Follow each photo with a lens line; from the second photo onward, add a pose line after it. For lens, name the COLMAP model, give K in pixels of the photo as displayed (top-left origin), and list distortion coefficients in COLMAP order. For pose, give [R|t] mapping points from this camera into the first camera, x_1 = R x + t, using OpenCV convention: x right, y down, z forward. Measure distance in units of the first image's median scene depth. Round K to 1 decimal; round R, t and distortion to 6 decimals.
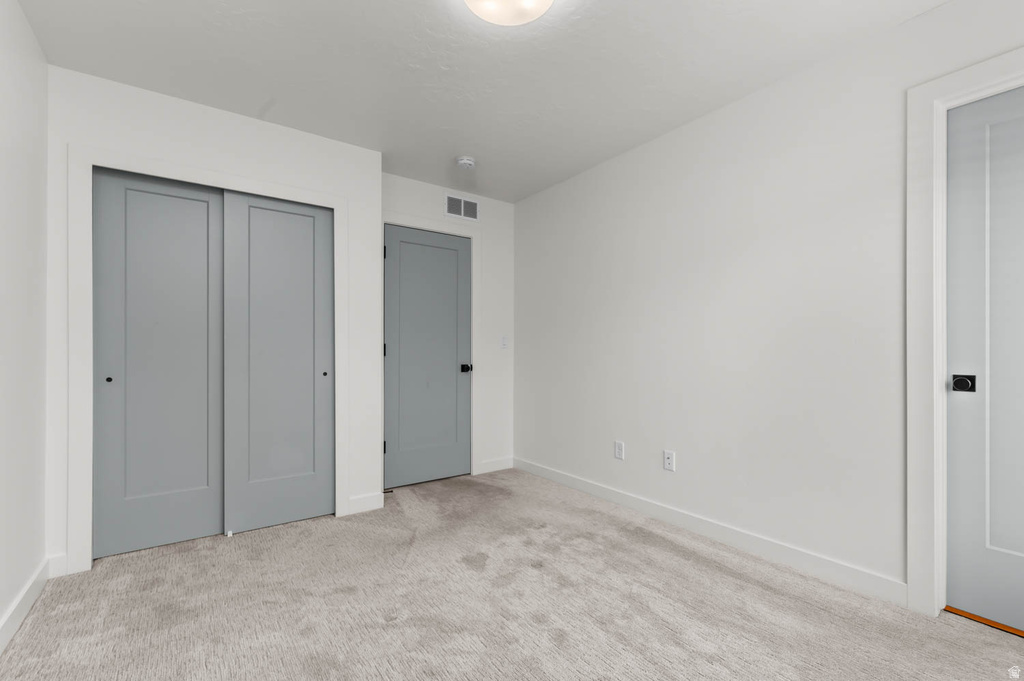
lens RADIAL K [[441.9, 0, 510.9], [0, 441.9, 353.6], [0, 0, 1]] dist [0.000992, -0.000123]
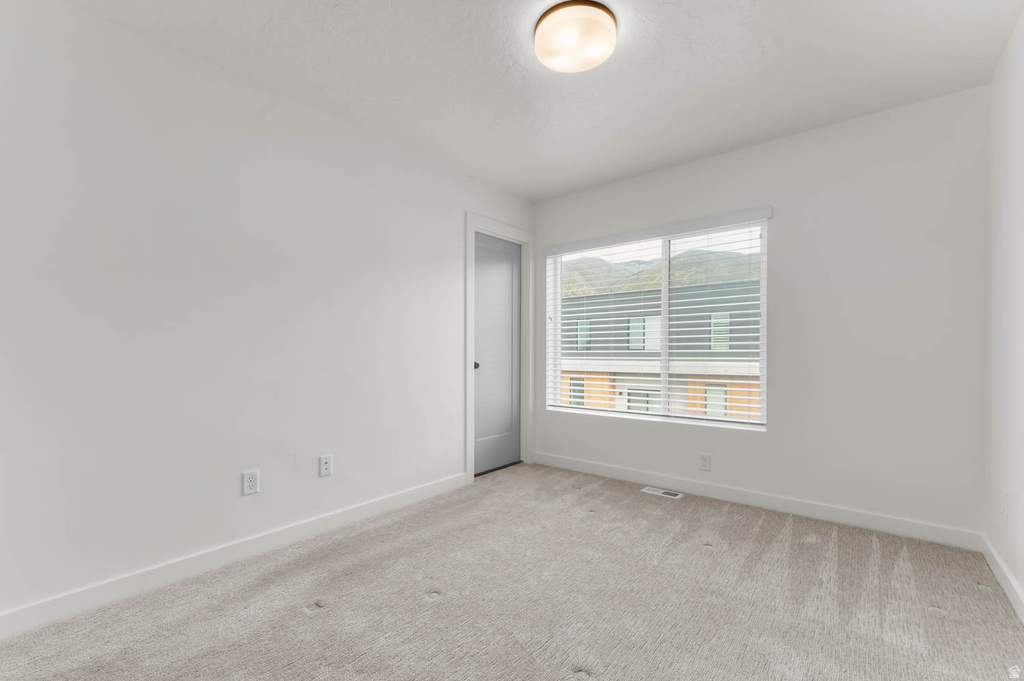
lens RADIAL K [[441.9, 0, 510.9], [0, 441.9, 353.6], [0, 0, 1]] dist [0.000992, -0.000123]
pose [[-0.253563, -0.004104, 0.967310, -0.652020], [0.007932, 0.999949, 0.006321, 0.001669], [-0.967286, 0.009275, -0.253517, 0.858515]]
